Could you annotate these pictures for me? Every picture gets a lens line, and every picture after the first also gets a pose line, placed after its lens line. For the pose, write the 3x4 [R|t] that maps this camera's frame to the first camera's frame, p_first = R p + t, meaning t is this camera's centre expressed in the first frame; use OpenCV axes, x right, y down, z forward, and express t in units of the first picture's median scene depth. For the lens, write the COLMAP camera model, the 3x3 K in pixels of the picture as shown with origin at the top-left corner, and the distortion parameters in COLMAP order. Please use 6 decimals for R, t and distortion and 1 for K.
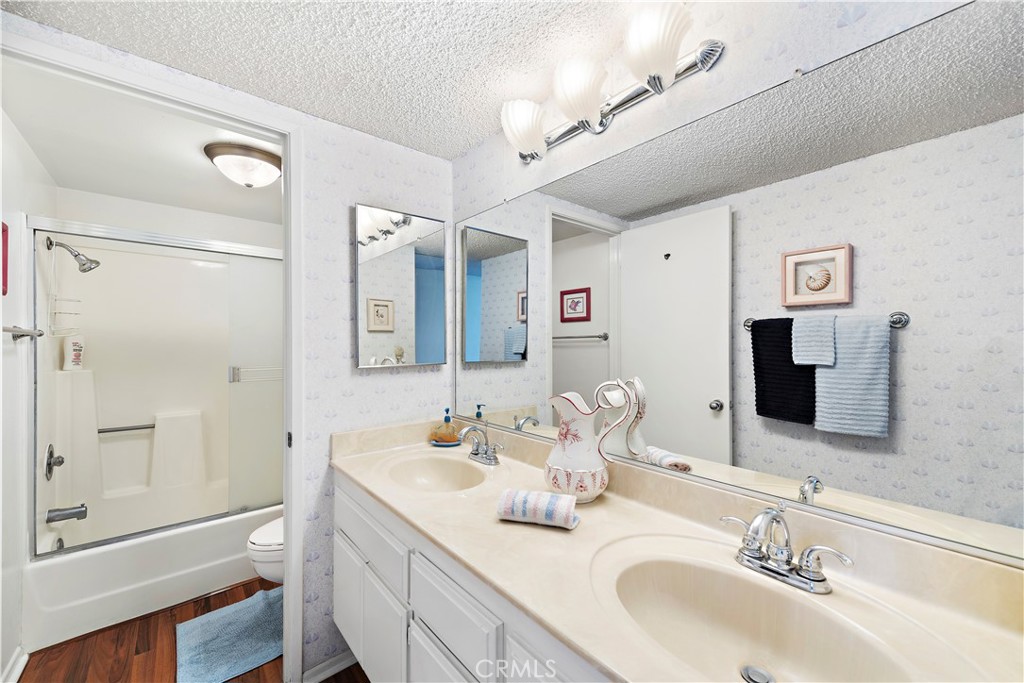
lens RADIAL K [[405.2, 0, 514.3], [0, 405.2, 341.3], [0, 0, 1]] dist [0.004355, 0.000086]
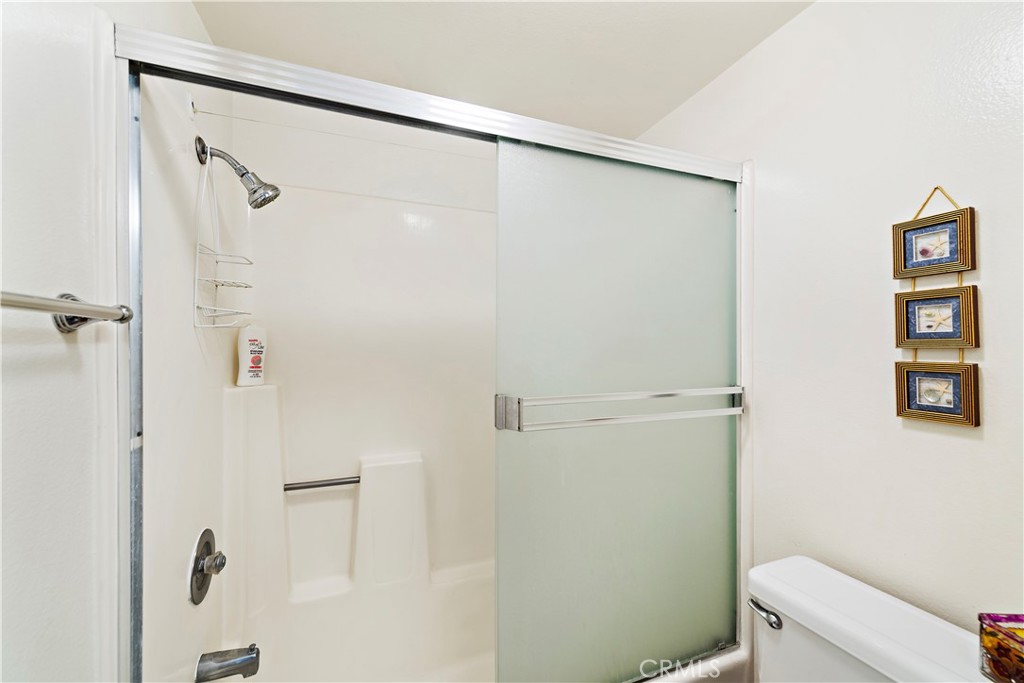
lens RADIAL K [[405.2, 0, 513.5], [0, 405.2, 340.0], [0, 0, 1]] dist [0.004355, 0.000086]
pose [[0.939746, 0.003943, -0.341851, -0.523099], [-0.002220, 0.999983, 0.005431, 0.000373], [0.341867, -0.004345, 0.939738, 0.577556]]
